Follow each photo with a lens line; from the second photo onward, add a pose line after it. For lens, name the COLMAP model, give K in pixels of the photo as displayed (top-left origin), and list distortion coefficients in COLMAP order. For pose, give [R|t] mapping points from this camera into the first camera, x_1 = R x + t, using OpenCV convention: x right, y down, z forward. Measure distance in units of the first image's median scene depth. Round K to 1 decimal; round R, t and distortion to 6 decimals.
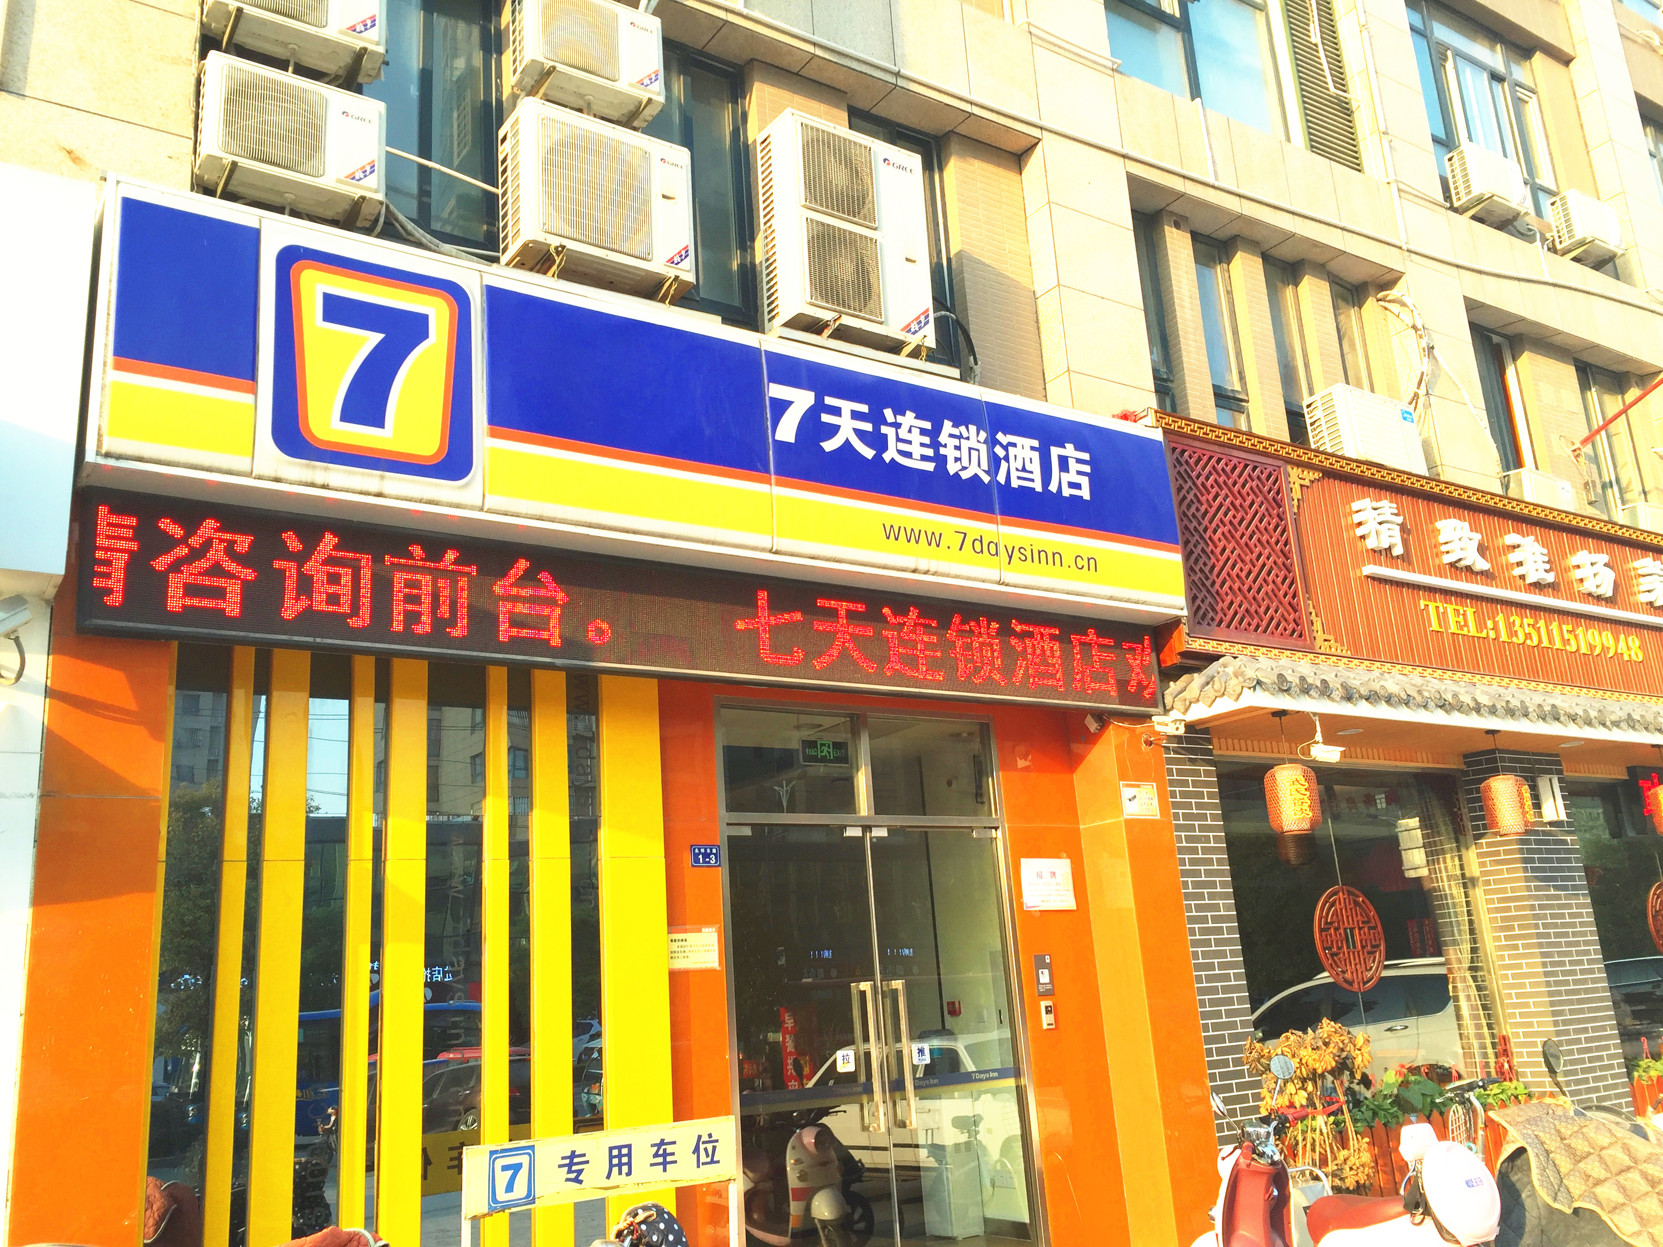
lens RADIAL K [[1441.2, 0, 826.8], [0, 1441.2, 614.1], [0, 0, 1]] dist [0.048463, -0.001006]
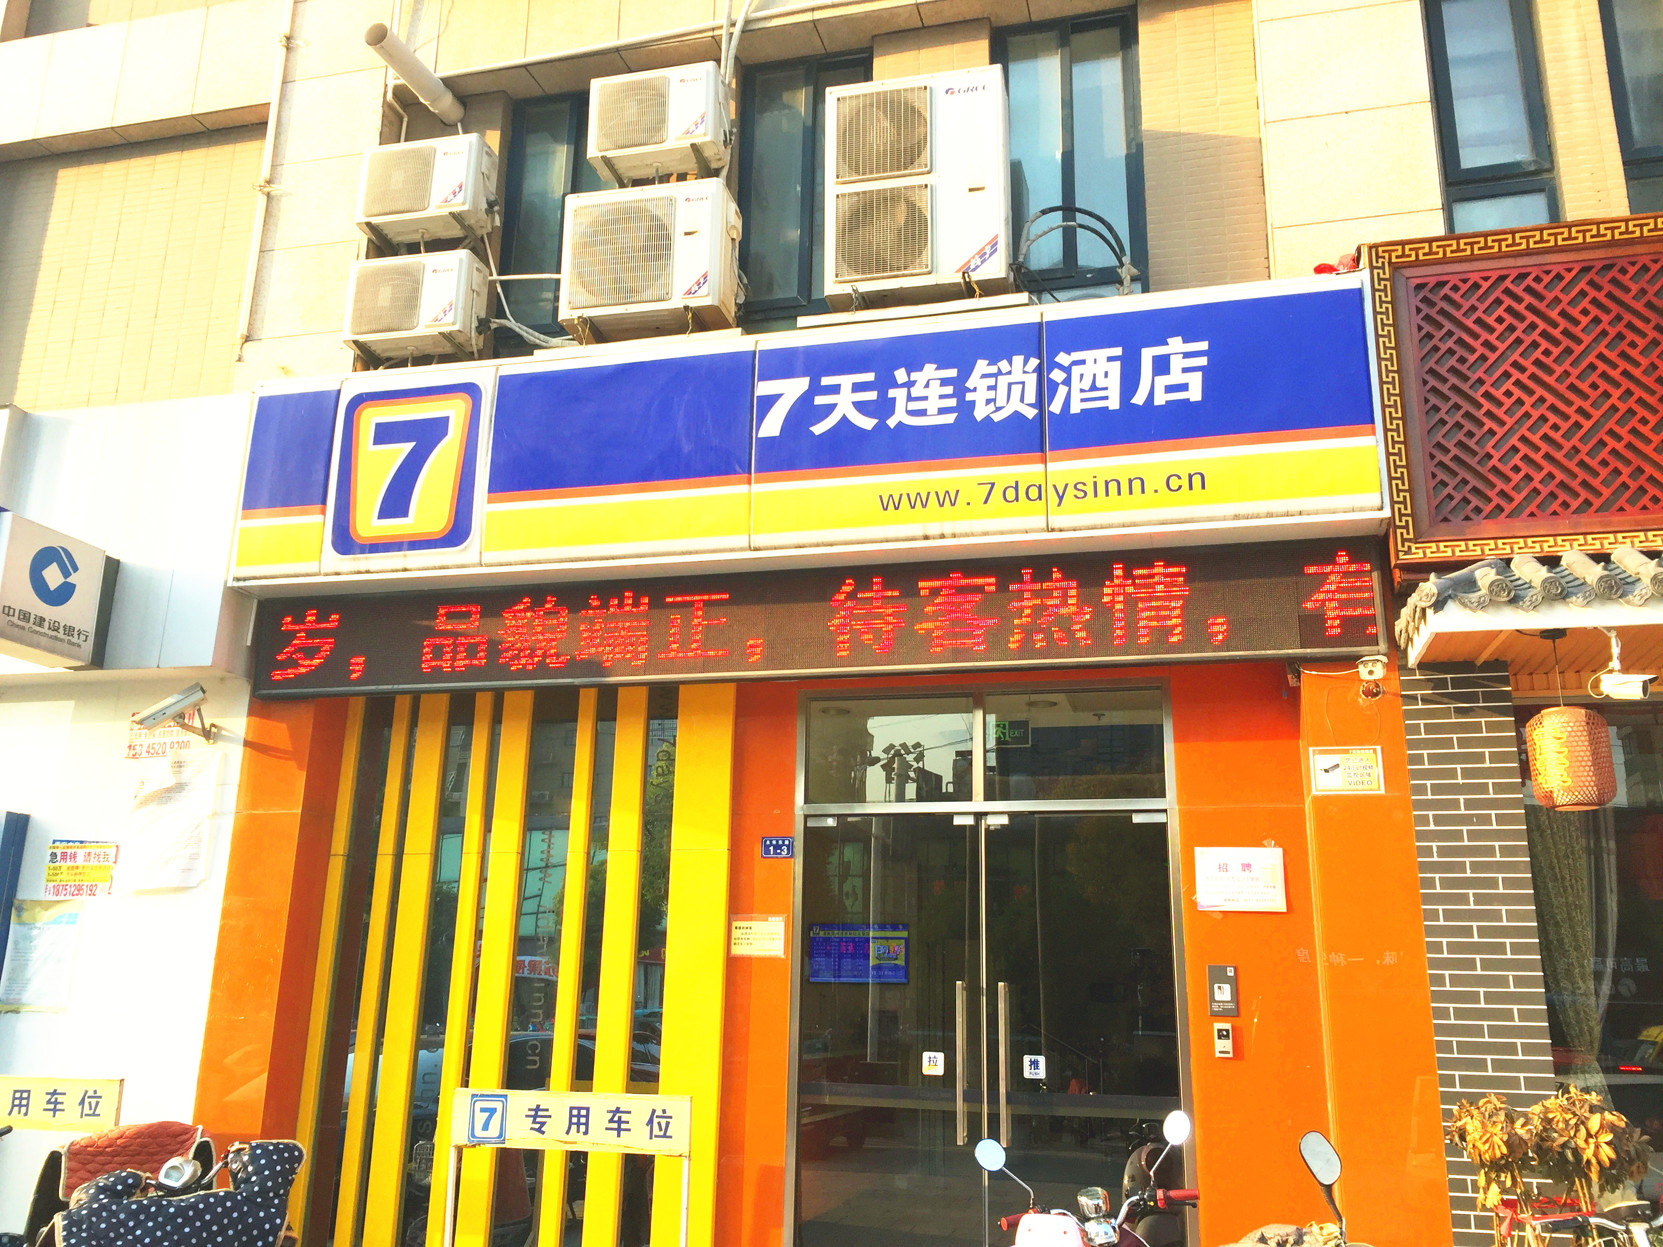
lens RADIAL K [[1399.1, 0, 831.5], [0, 1399.1, 623.5], [0, 0, 1]] dist [0.051529, -0.009558]
pose [[0.655591, -0.120170, -0.745493, 0.666560], [0.135341, 0.989969, -0.040559, 0.051194], [0.742888, -0.074305, 0.665279, 0.349812]]
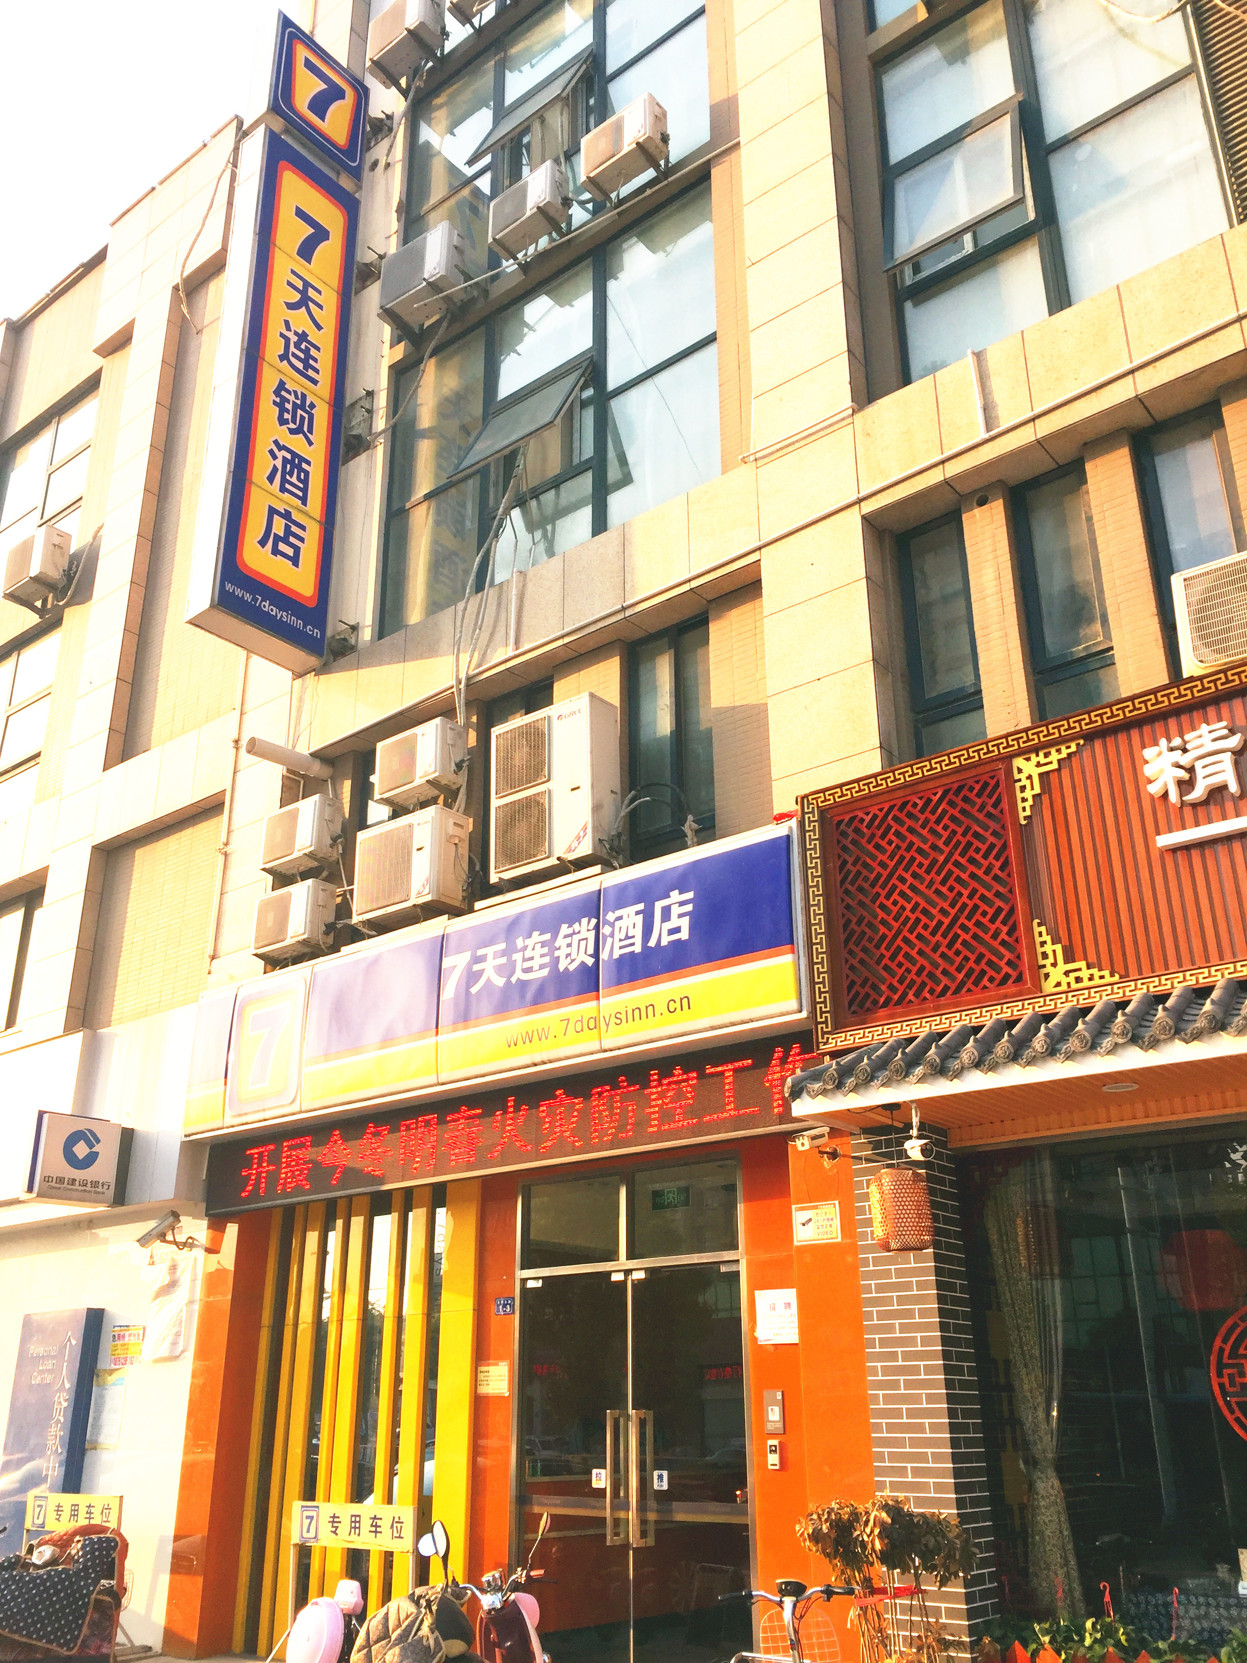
lens RADIAL K [[1441.2, 0, 623.5], [0, 1441.2, 831.5], [0, 0, 1]] dist [0.048463, -0.001006]
pose [[0.272486, -0.300938, -0.913886, 1.245138], [0.238129, 0.941371, -0.238988, 0.093466], [0.932226, -0.152502, 0.328172, 0.681277]]
